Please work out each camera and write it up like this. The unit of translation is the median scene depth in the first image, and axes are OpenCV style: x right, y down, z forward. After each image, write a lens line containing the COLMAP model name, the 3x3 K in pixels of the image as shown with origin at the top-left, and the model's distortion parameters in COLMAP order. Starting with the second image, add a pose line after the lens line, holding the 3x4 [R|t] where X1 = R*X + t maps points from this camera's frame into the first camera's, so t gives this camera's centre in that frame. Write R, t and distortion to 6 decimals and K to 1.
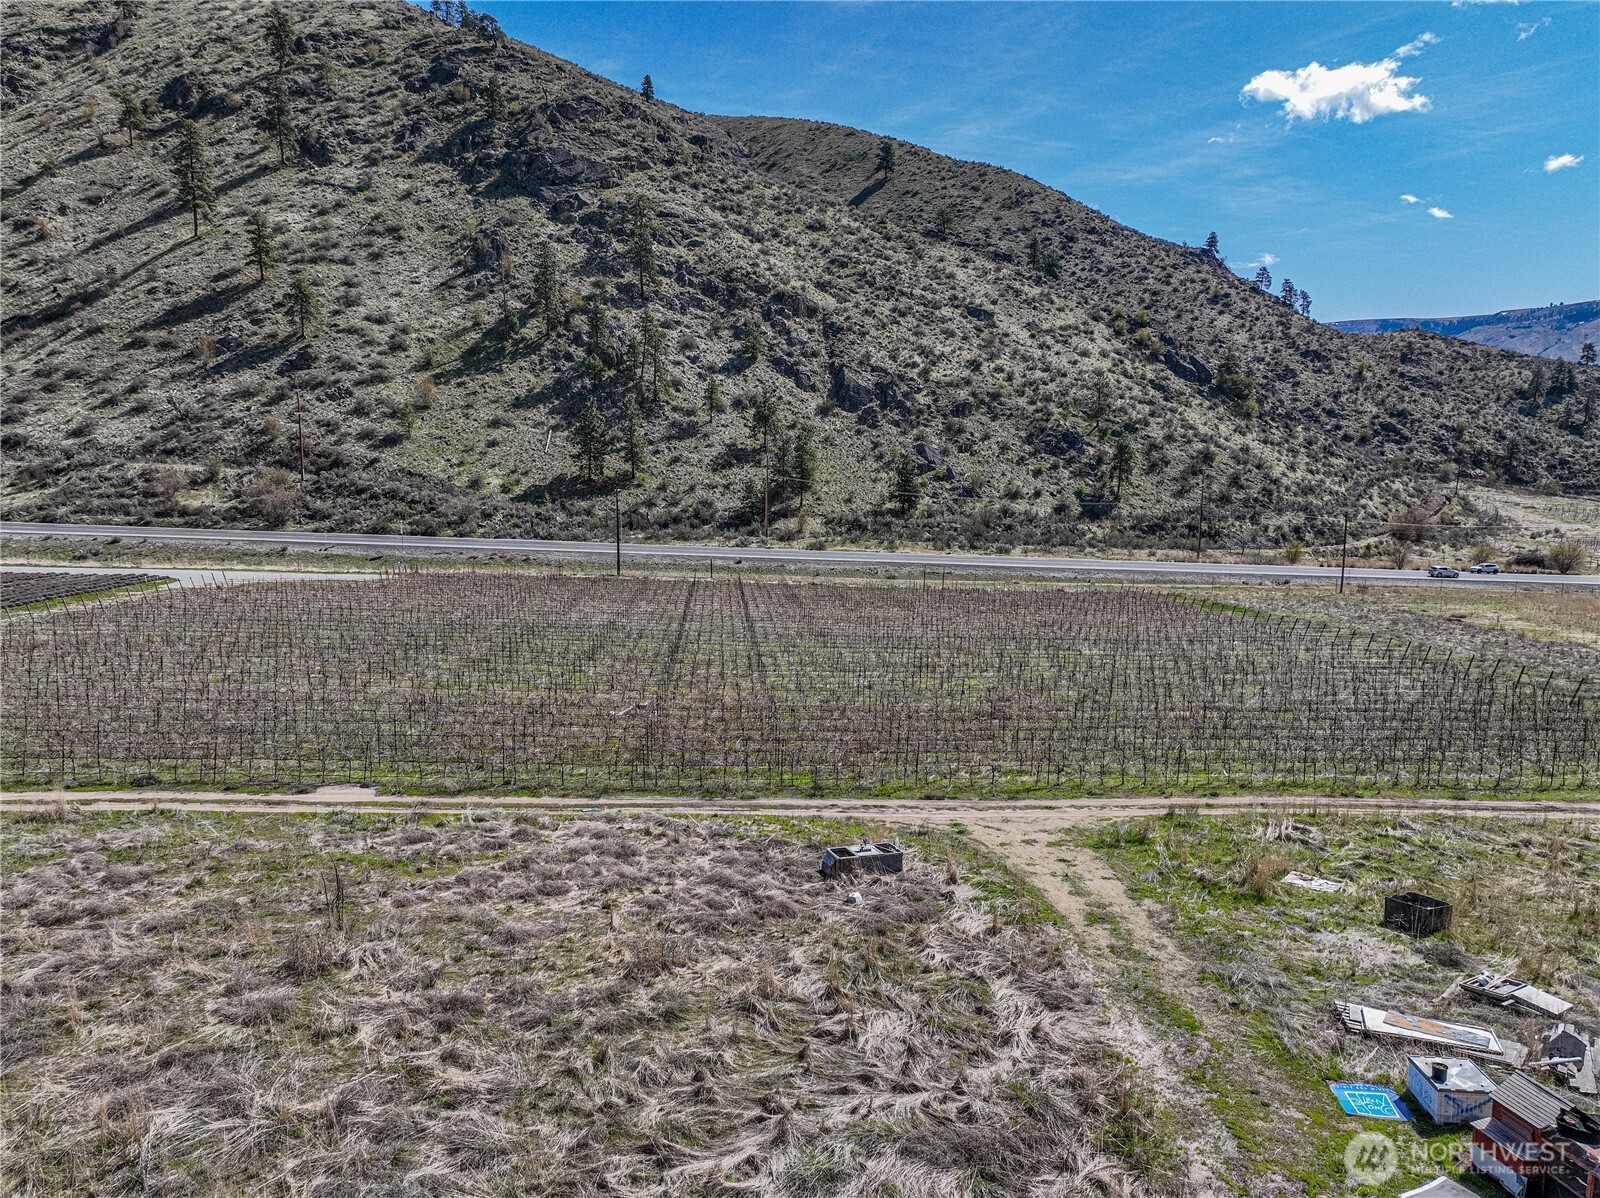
lens RADIAL K [[1126.7, 0, 805.1], [0, 1126.7, 594.6], [0, 0, 1]] dist [-0.000440, 0.016811]
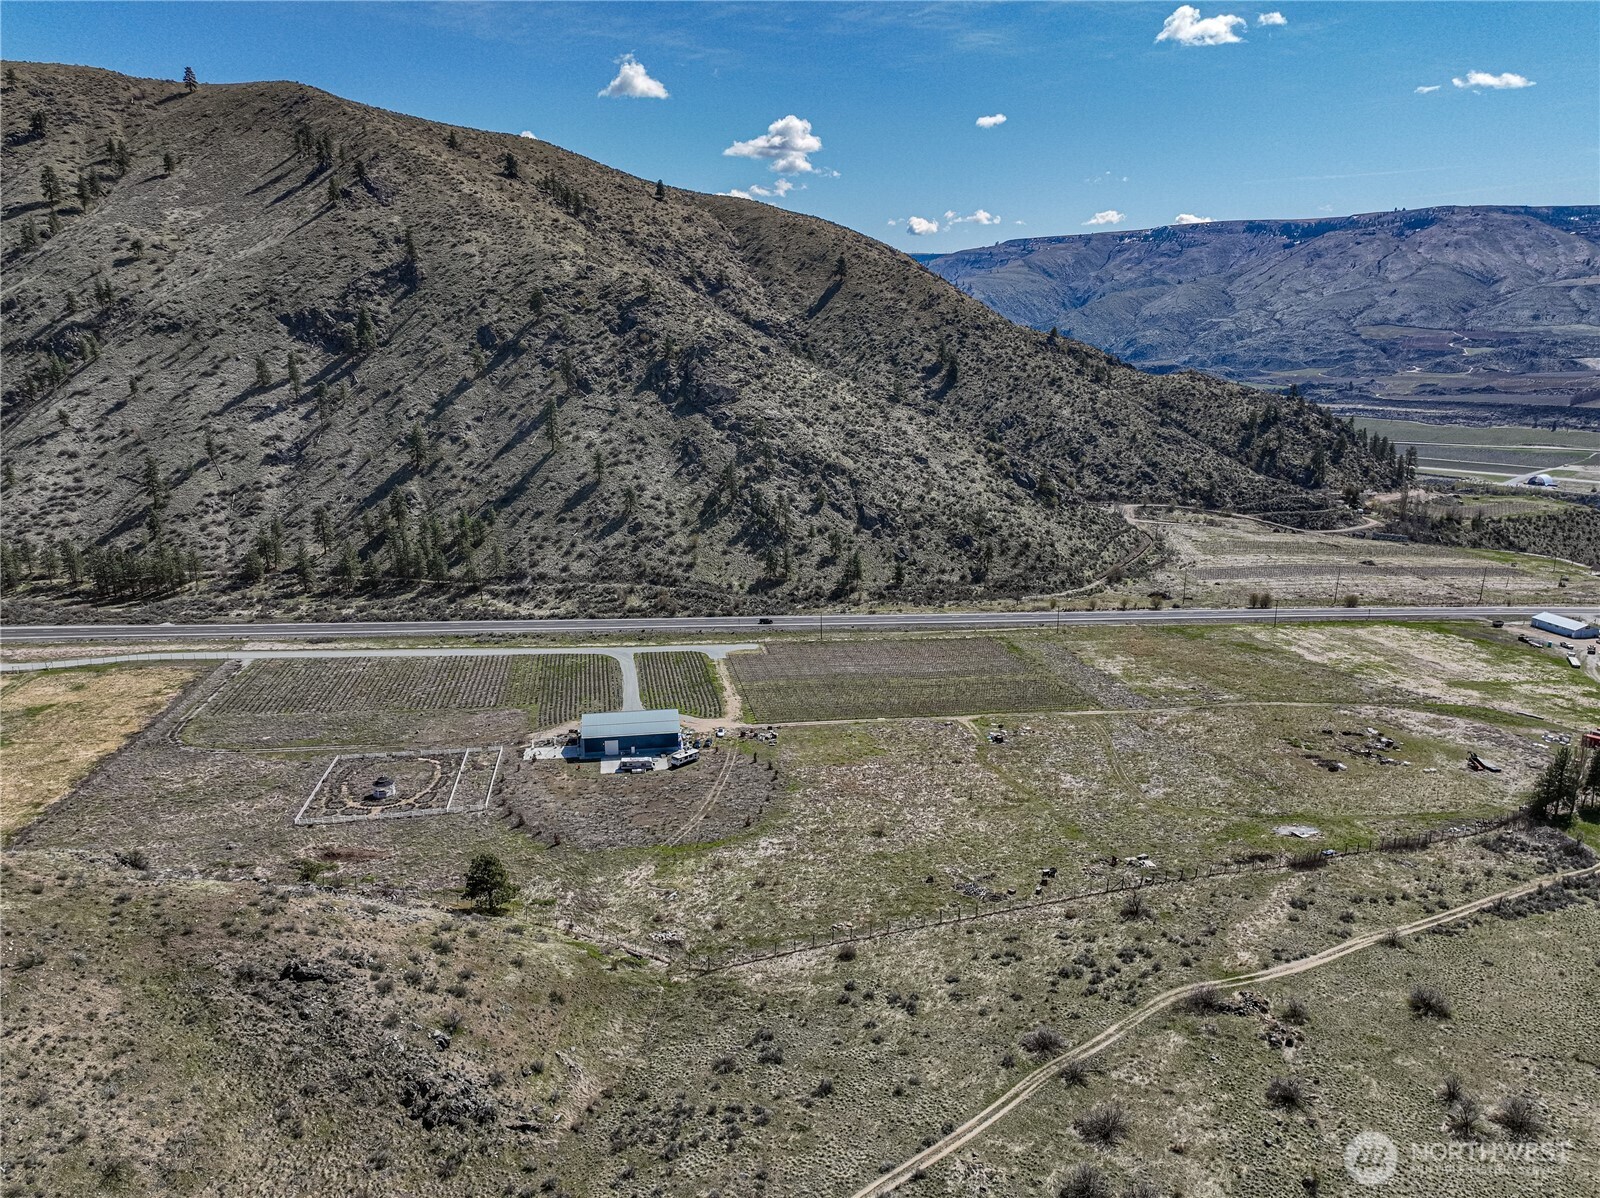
lens RADIAL K [[1126.7, 0, 803.7], [0, 1126.7, 596.0], [0, 0, 1]] dist [-0.000440, 0.016811]
pose [[0.995632, -0.032565, 0.087503, -0.273584], [0.023241, 0.994143, 0.105542, -0.261489], [-0.090428, -0.103047, 0.990557, -1.145723]]
